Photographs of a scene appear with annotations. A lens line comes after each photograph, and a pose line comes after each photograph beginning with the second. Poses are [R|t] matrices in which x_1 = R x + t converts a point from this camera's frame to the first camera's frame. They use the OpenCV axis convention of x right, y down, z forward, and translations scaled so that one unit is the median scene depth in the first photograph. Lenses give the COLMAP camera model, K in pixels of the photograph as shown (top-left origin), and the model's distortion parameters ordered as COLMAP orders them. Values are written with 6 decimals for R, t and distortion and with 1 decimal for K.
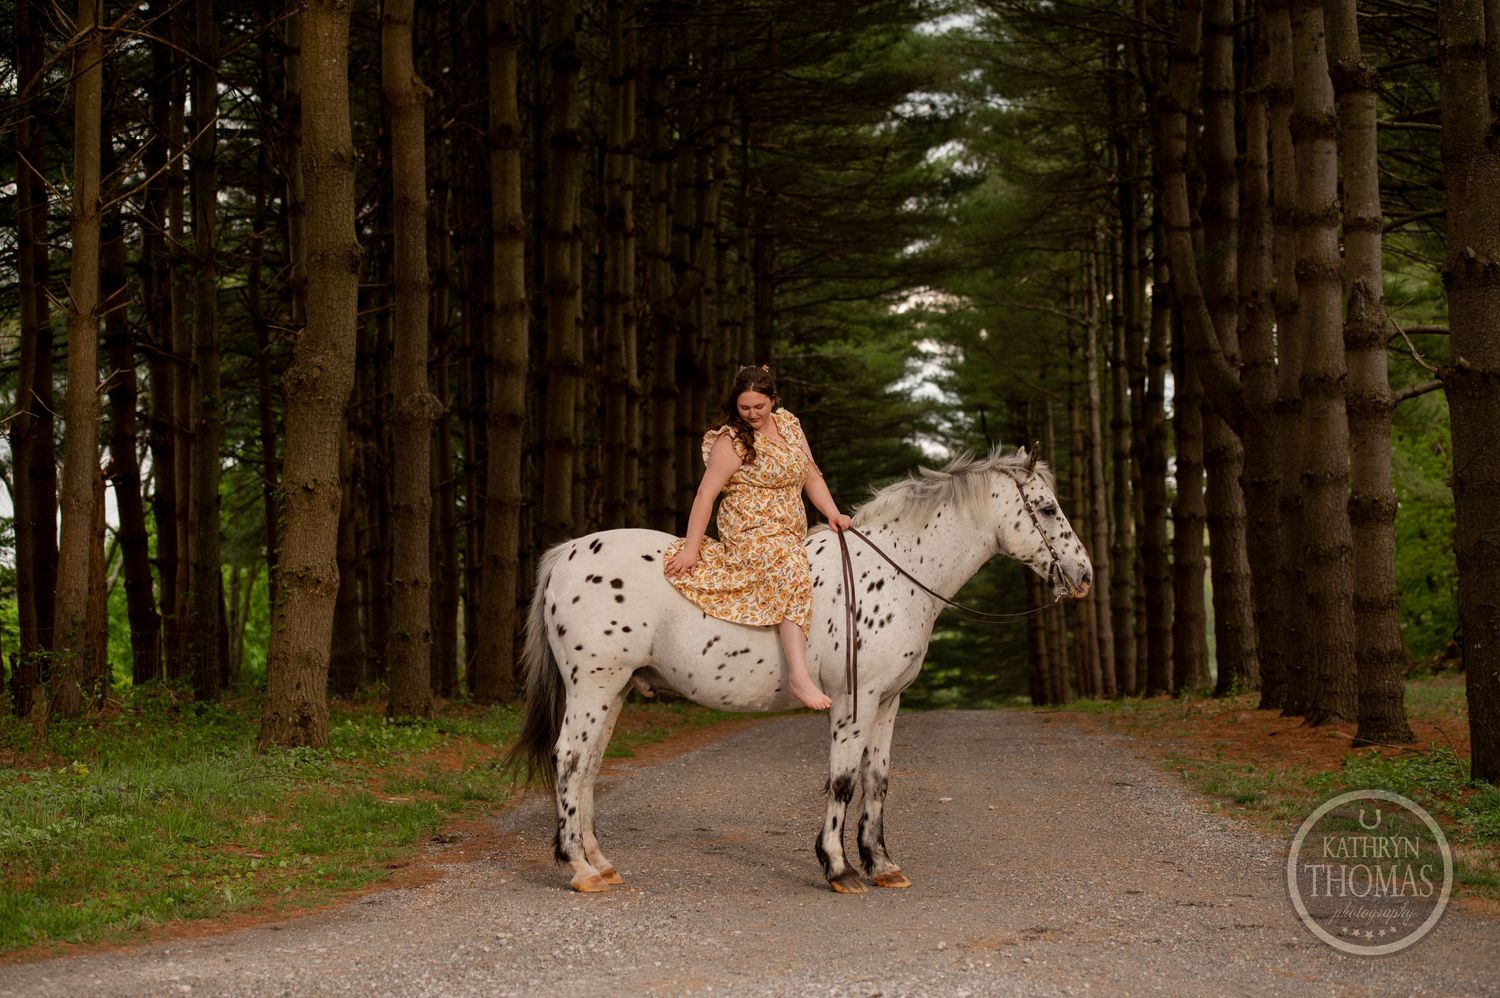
lens RADIAL K [[3963.5, 0, 709.6], [0, 3963.5, 501.7], [0, 0, 1]] dist [-0.018626, -0.233085]
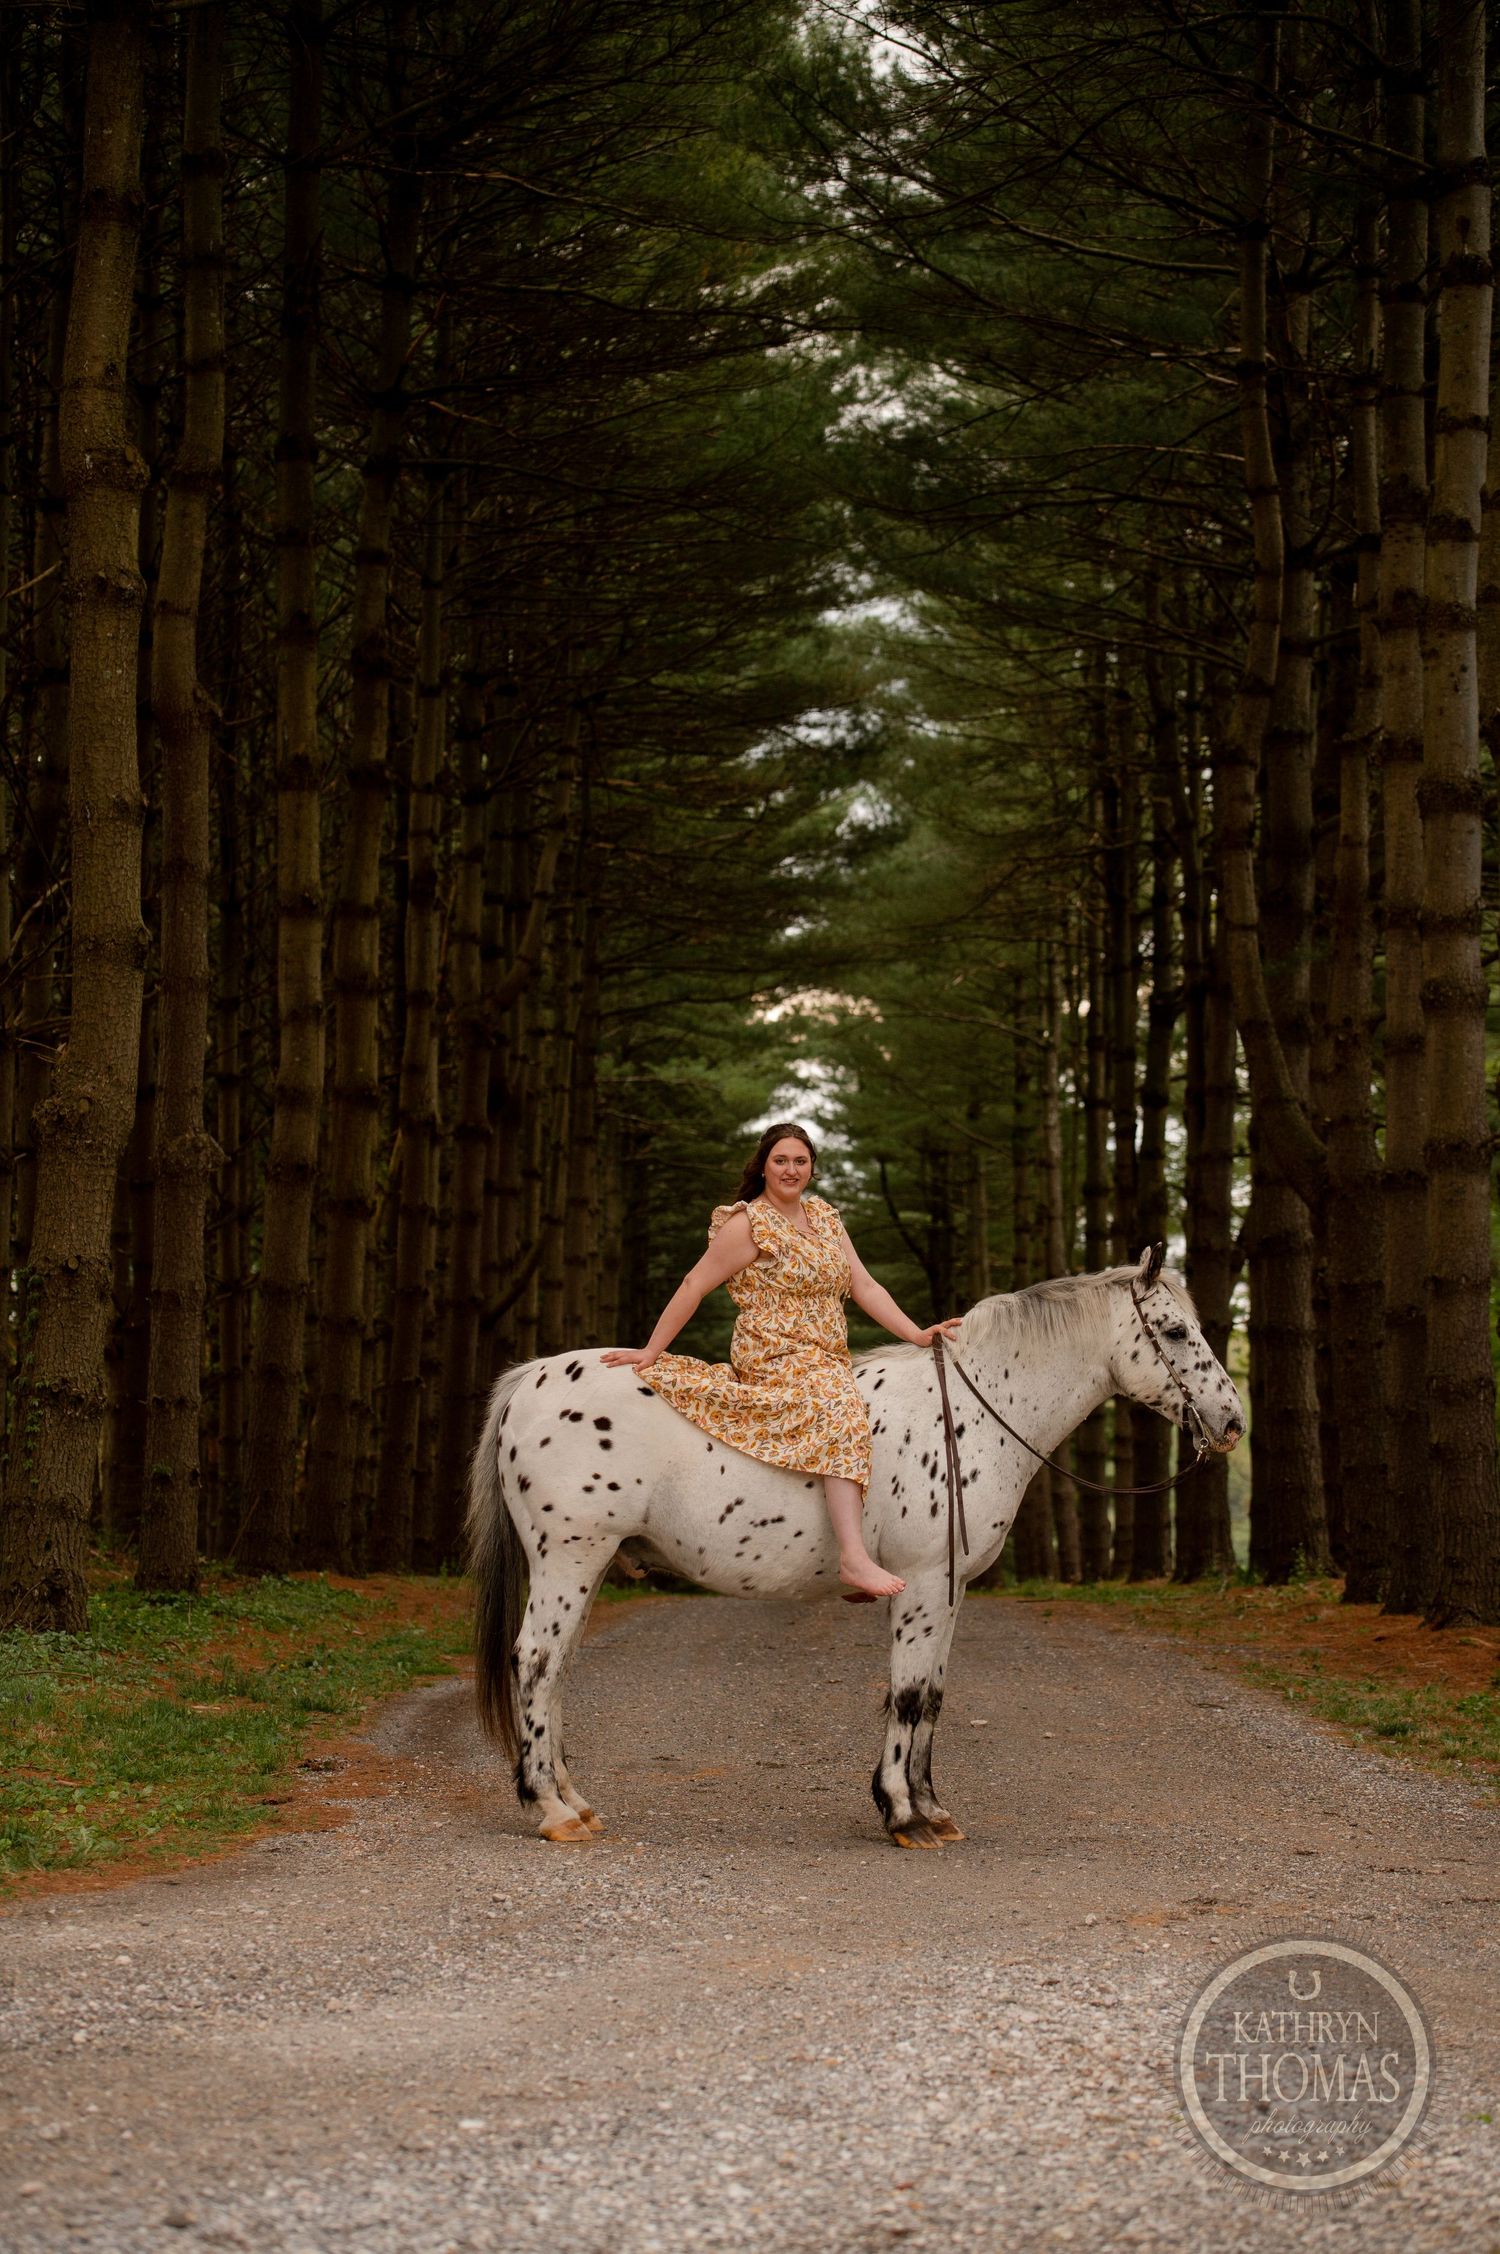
lens RADIAL K [[5878.2, 0, 750.0], [0, 5878.2, 1127.0], [0, 0, 1]] dist [-0.076959, -0.851109]
pose [[0.997423, 0.024626, 0.067387, -0.038029], [-0.022930, 0.999403, -0.025826, -0.003312], [-0.067983, 0.024214, 0.997393, -0.046189]]
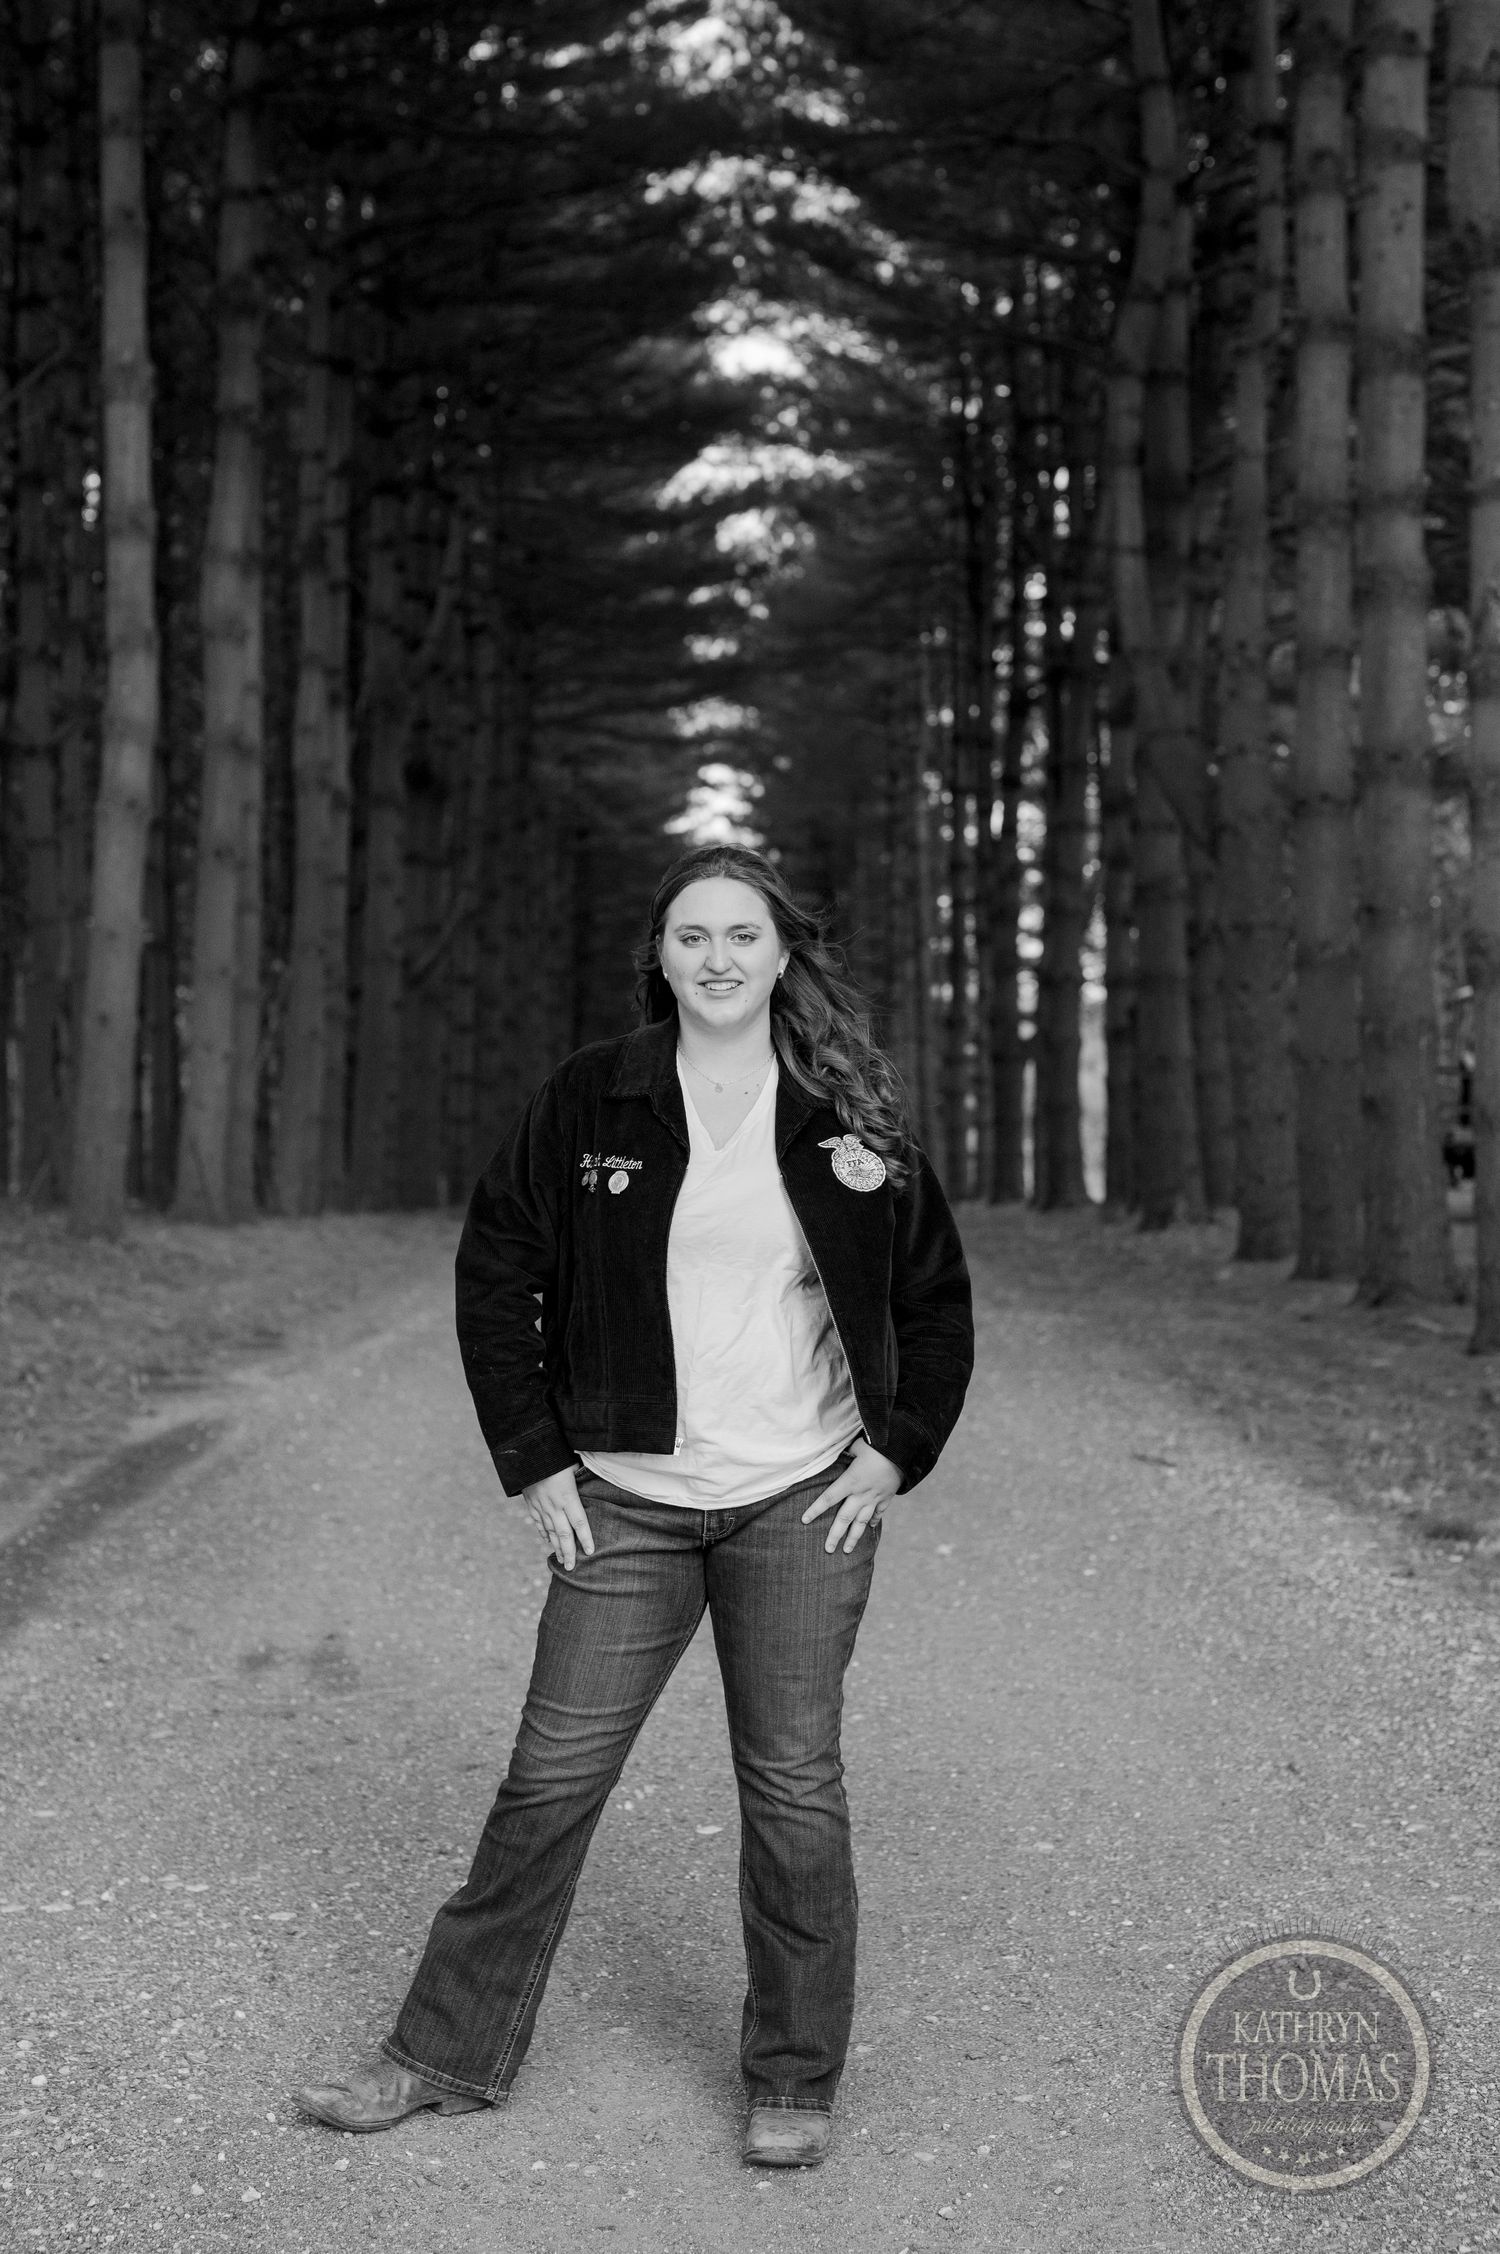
lens RADIAL K [[3548.6, 0, 758.3], [0, 3548.6, 1081.6], [0, 0, 1]] dist [-0.018172, 0.119980]
pose [[0.996907, 0.015100, 0.077132, 0.009282], [-0.017540, 0.999364, 0.031044, 0.004331], [-0.076614, -0.032301, 0.996537, 0.371283]]
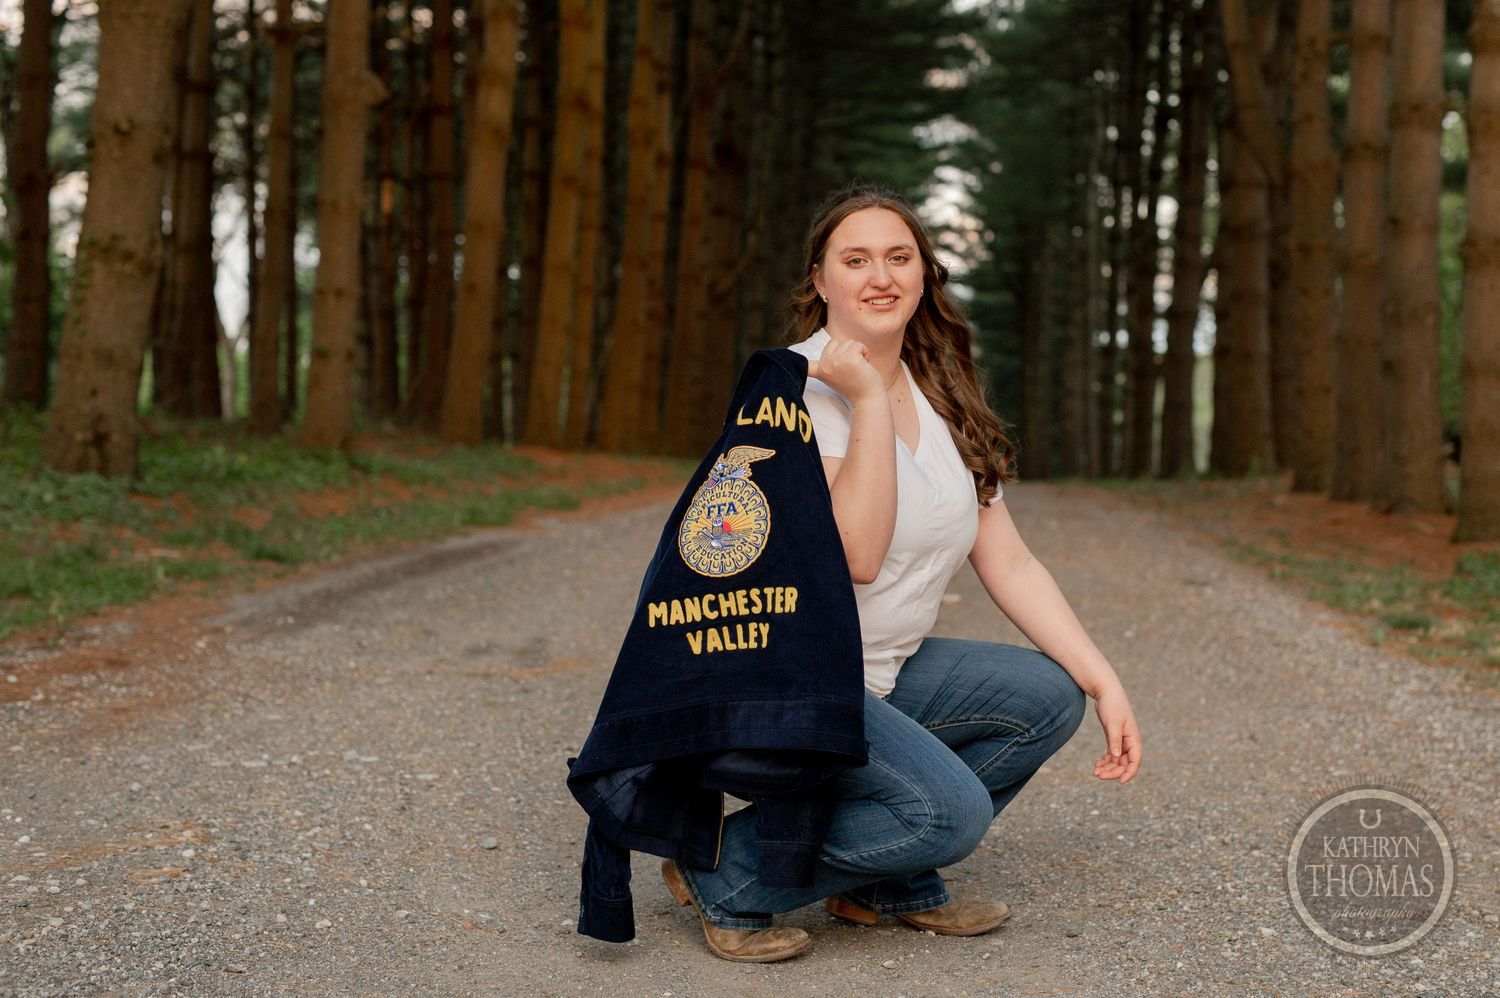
lens RADIAL K [[2502.4, 0, 882.2], [0, 2502.4, 452.4], [0, 0, 1]] dist [-0.013588, 0.185315]
pose [[0.998081, 0.052034, 0.033566, 0.022020], [-0.053350, 0.997791, 0.039595, 0.023162], [-0.031432, -0.041310, 0.998652, 0.389213]]
